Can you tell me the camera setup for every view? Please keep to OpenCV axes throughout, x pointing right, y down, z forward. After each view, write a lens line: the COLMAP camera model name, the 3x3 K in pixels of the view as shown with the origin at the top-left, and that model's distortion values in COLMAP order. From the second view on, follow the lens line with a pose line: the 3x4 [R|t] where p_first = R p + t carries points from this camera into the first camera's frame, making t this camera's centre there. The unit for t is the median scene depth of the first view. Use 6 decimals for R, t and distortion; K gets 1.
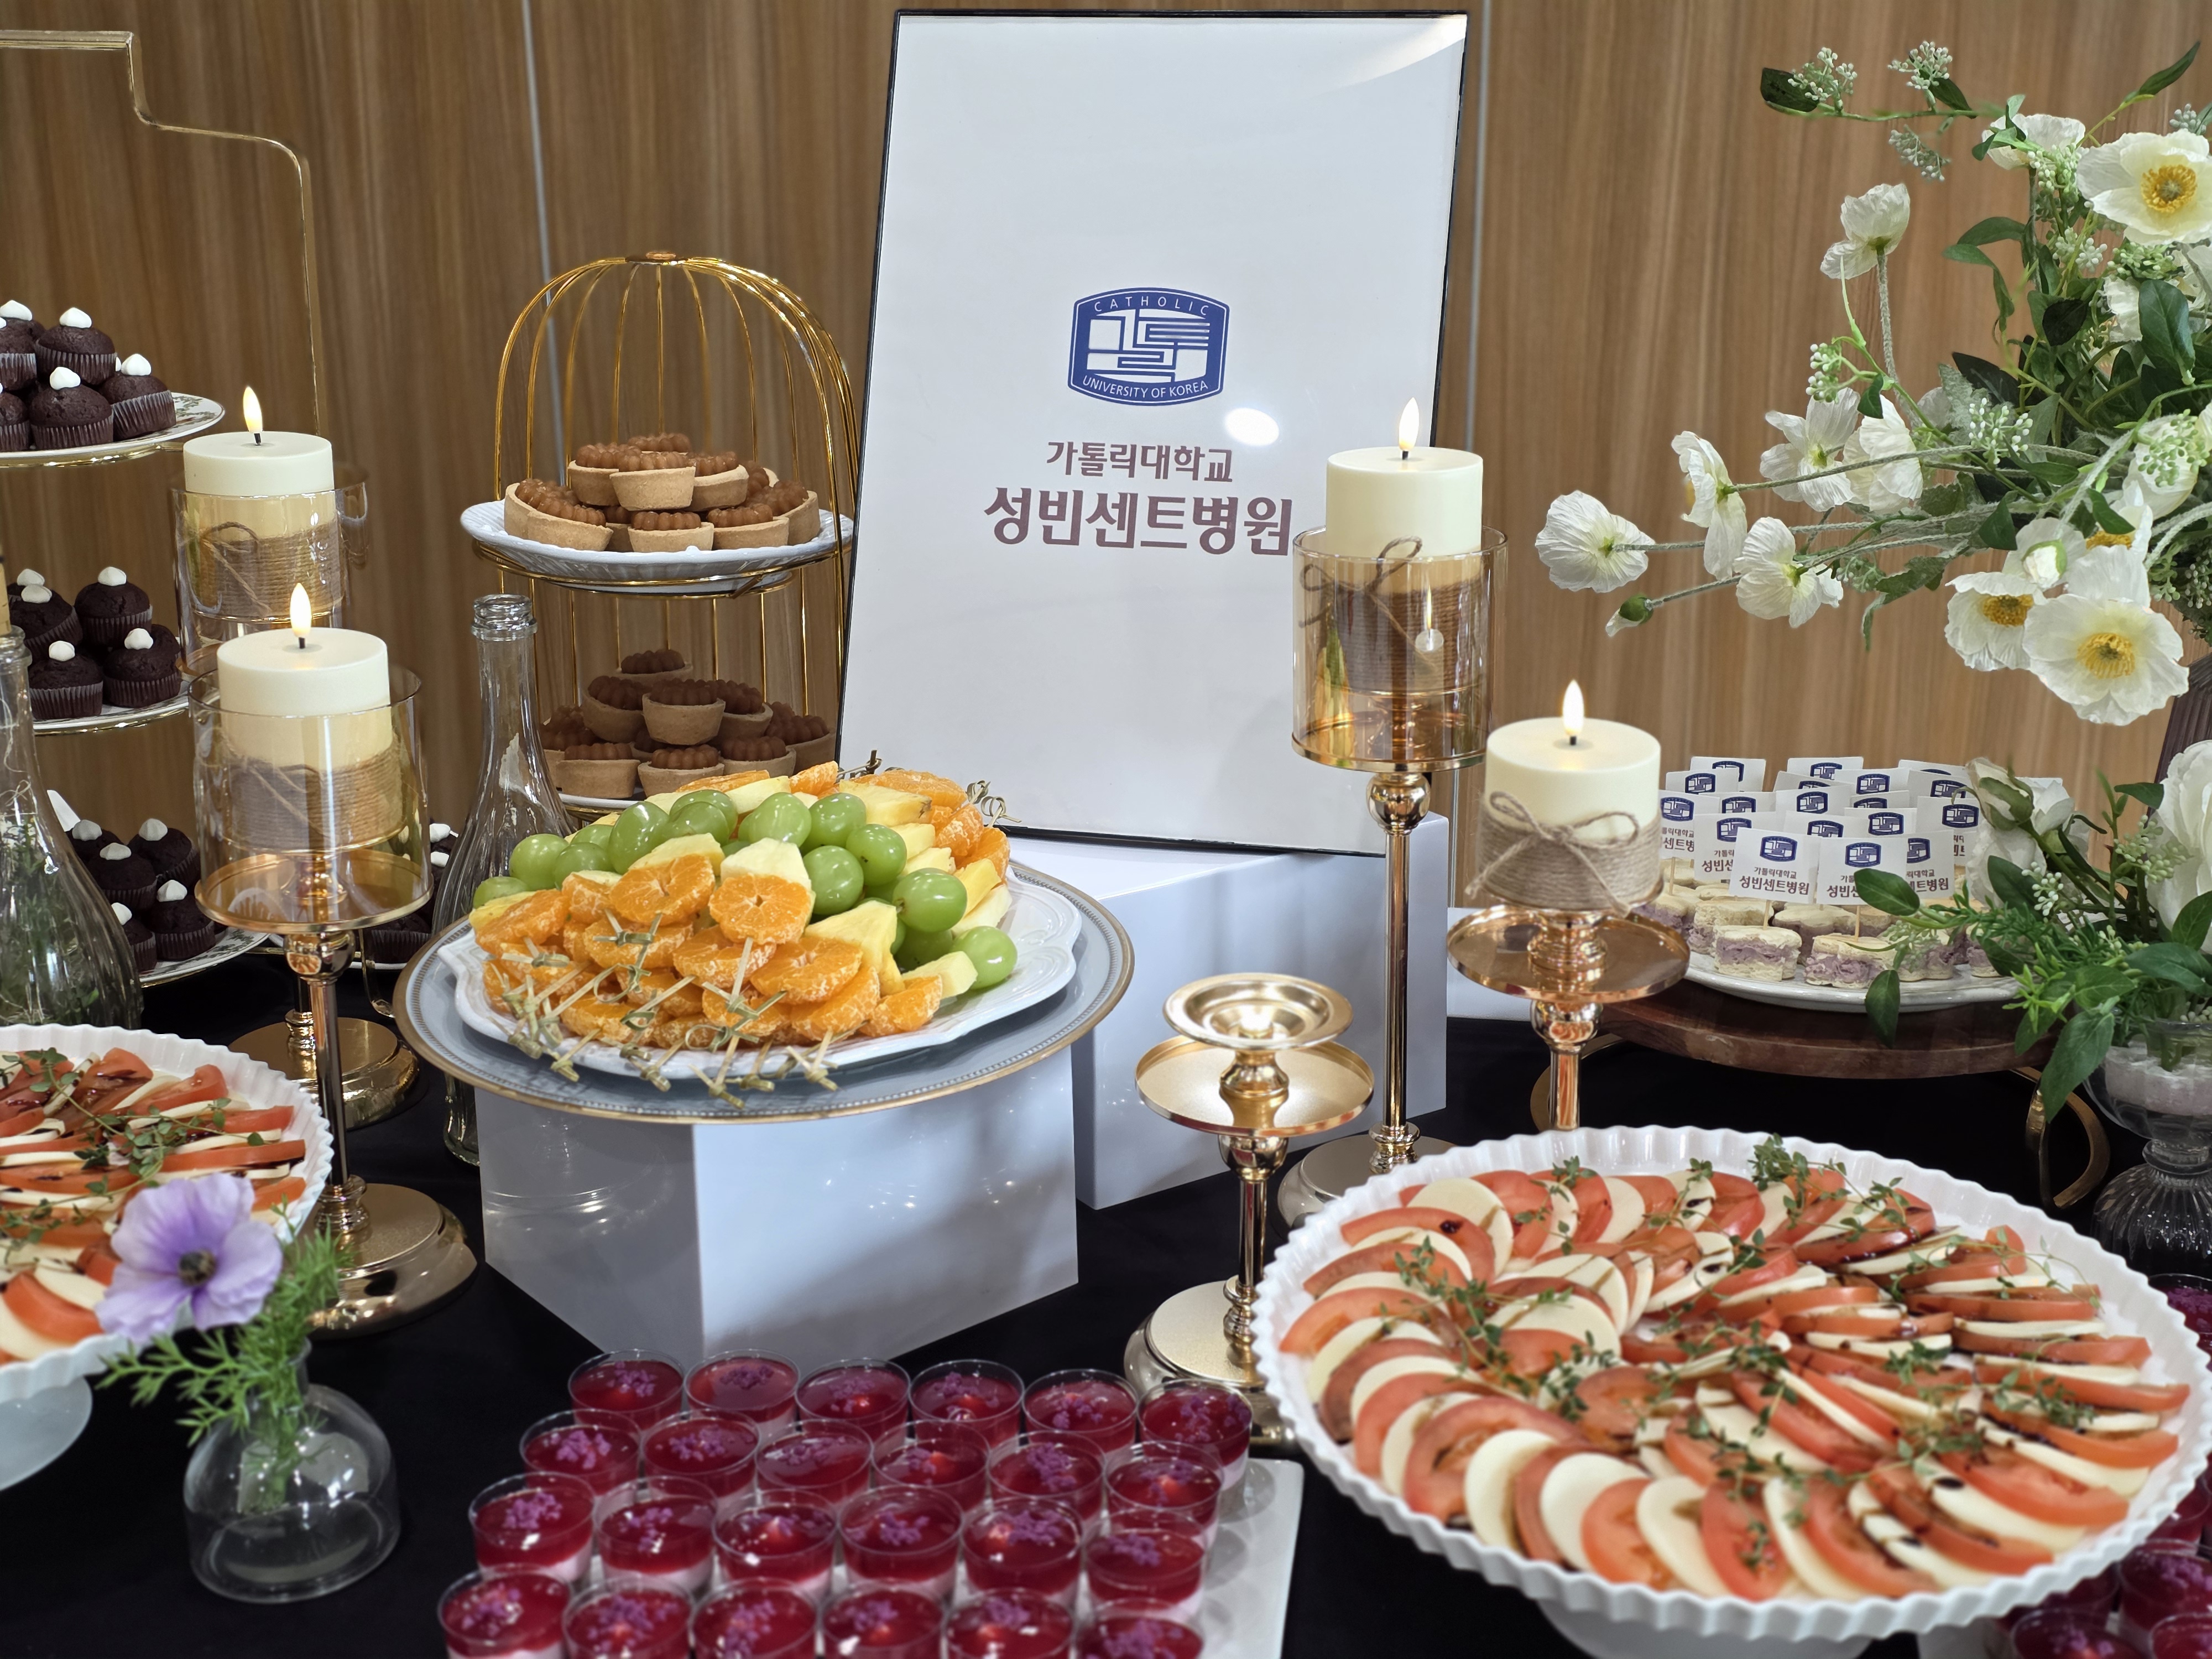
lens RADIAL K [[2948.4, 0, 1101.9], [0, 2948.4, 828.8], [0, 0, 1]] dist [0.146284, 0.000000]
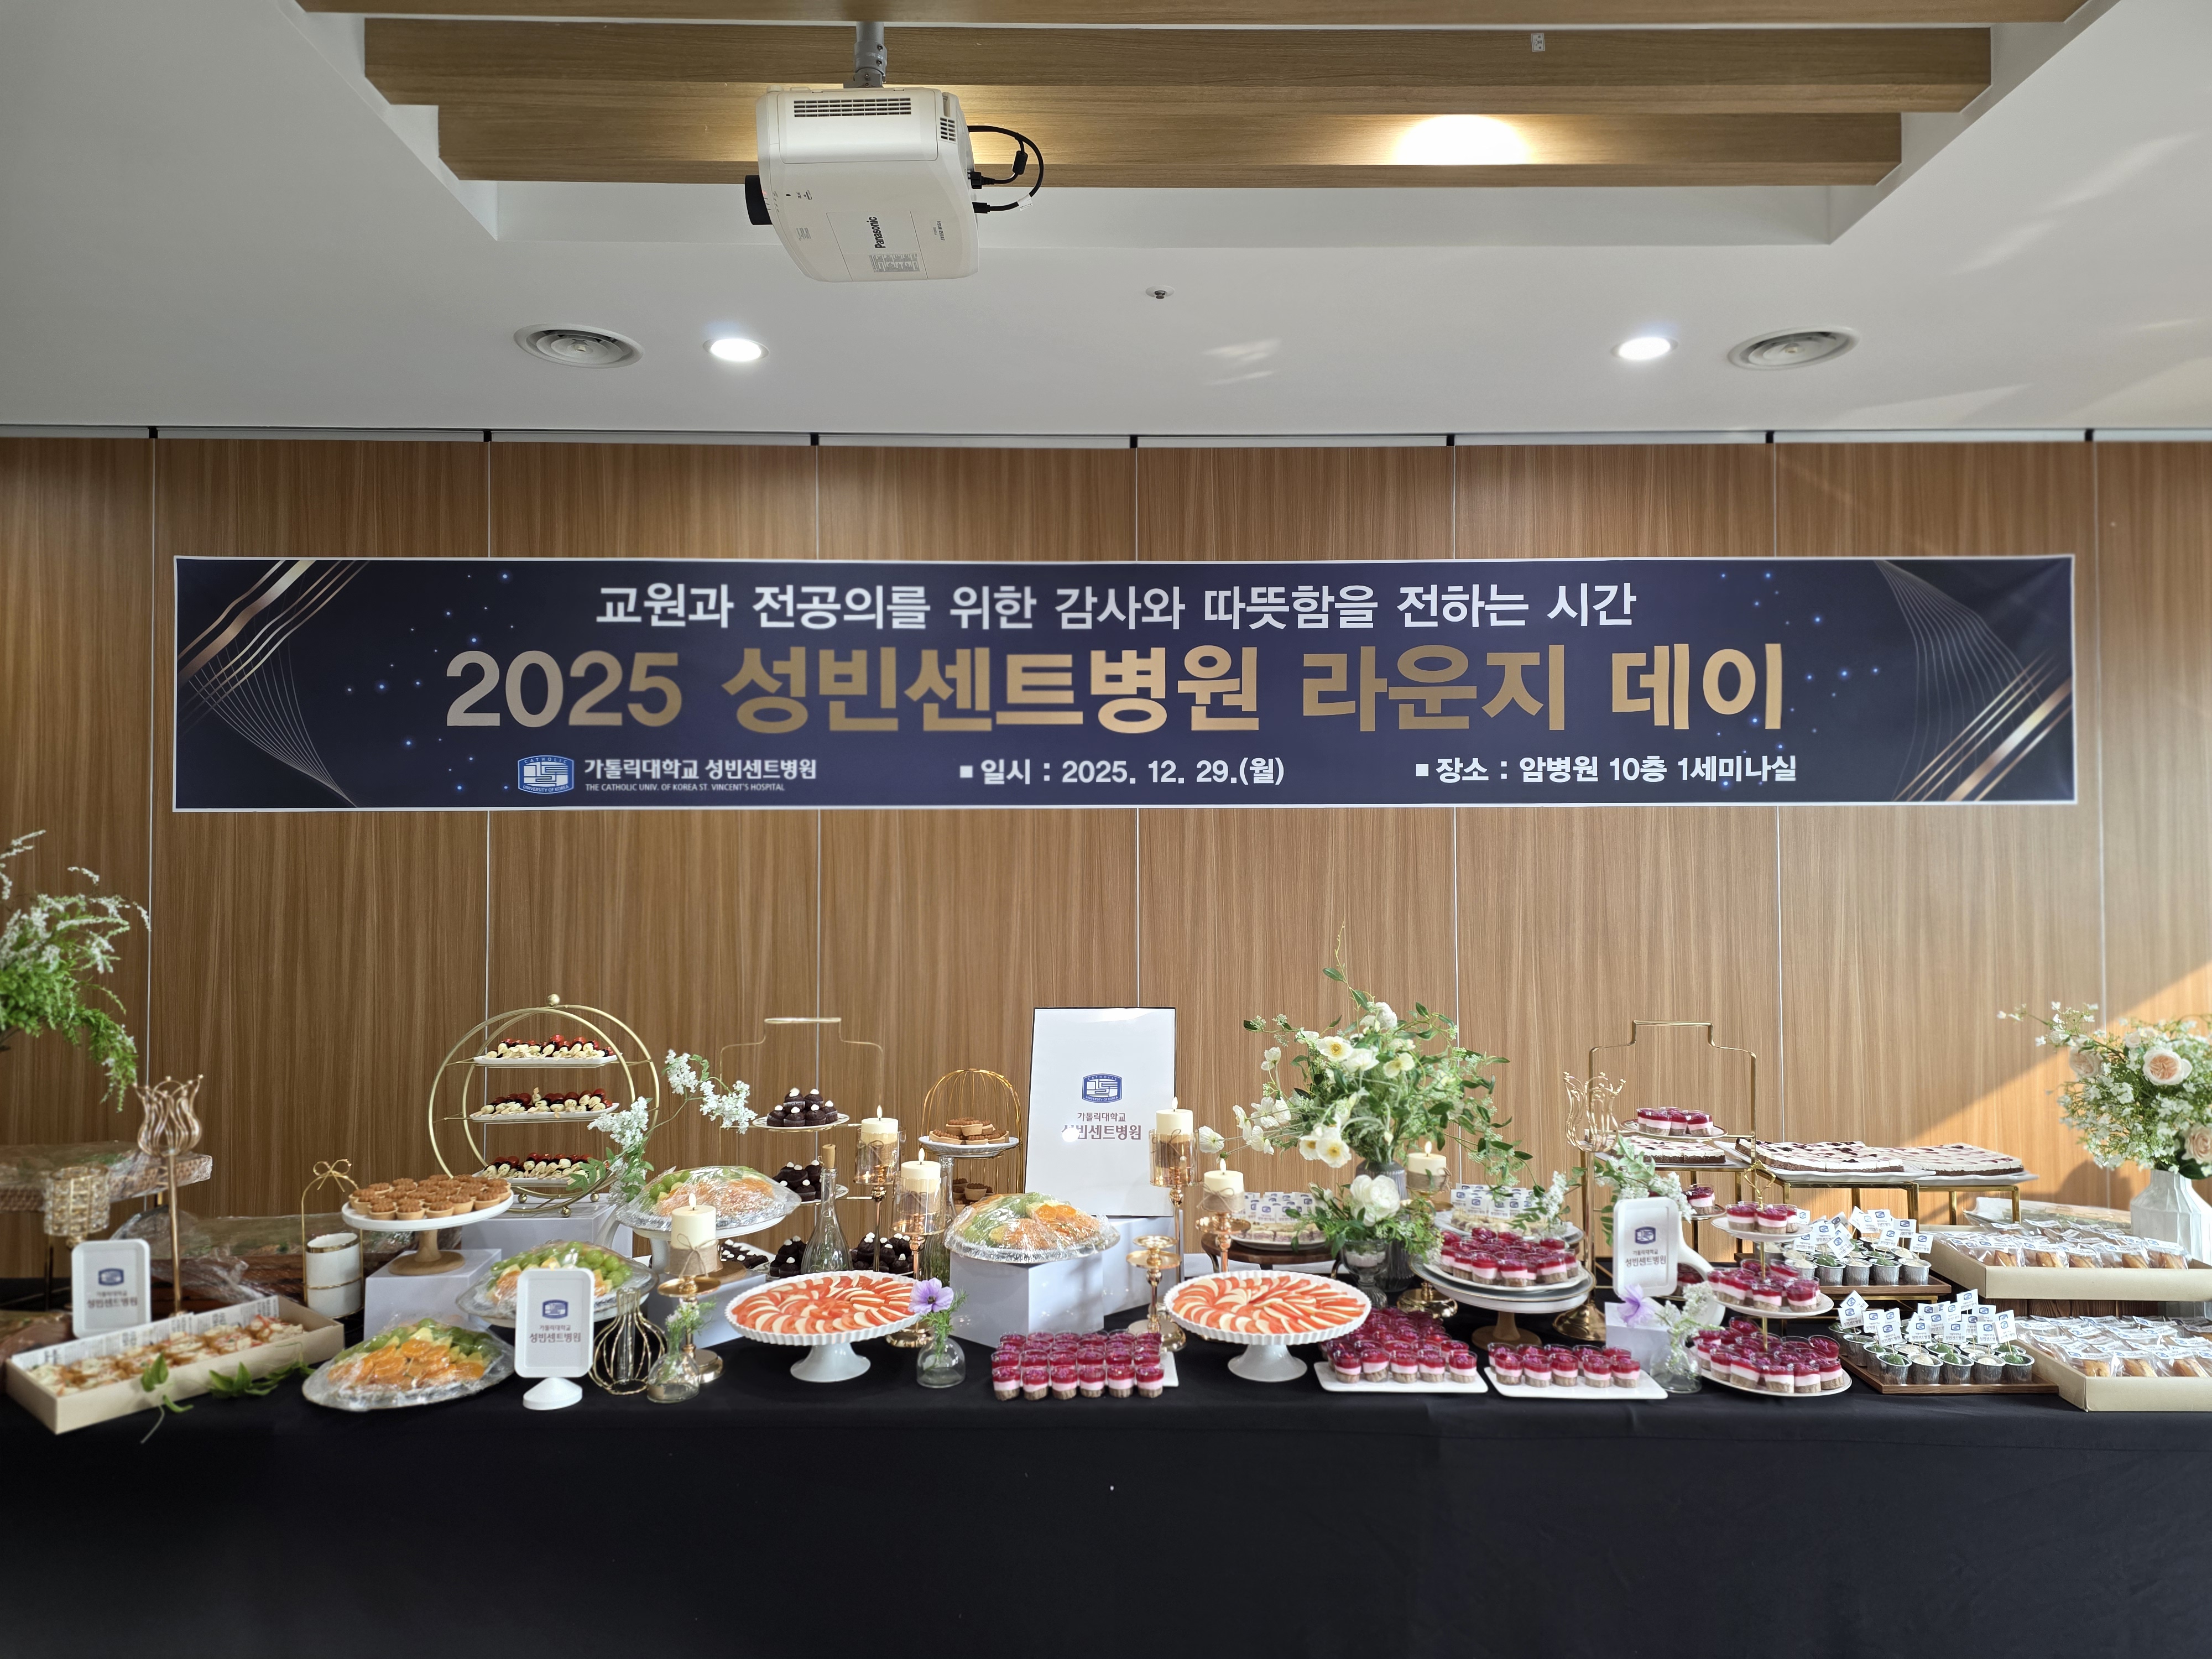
lens RADIAL K [[1480.1, 0, 1109.6], [0, 1480.1, 818.2], [0, 0, 1]] dist [0.094309, 0.000819]
pose [[0.987674, 0.005935, 0.156414, -0.305424], [0.050369, 0.934080, -0.353494, 0.217157], [-0.148201, 0.357015, 0.922267, -1.037657]]
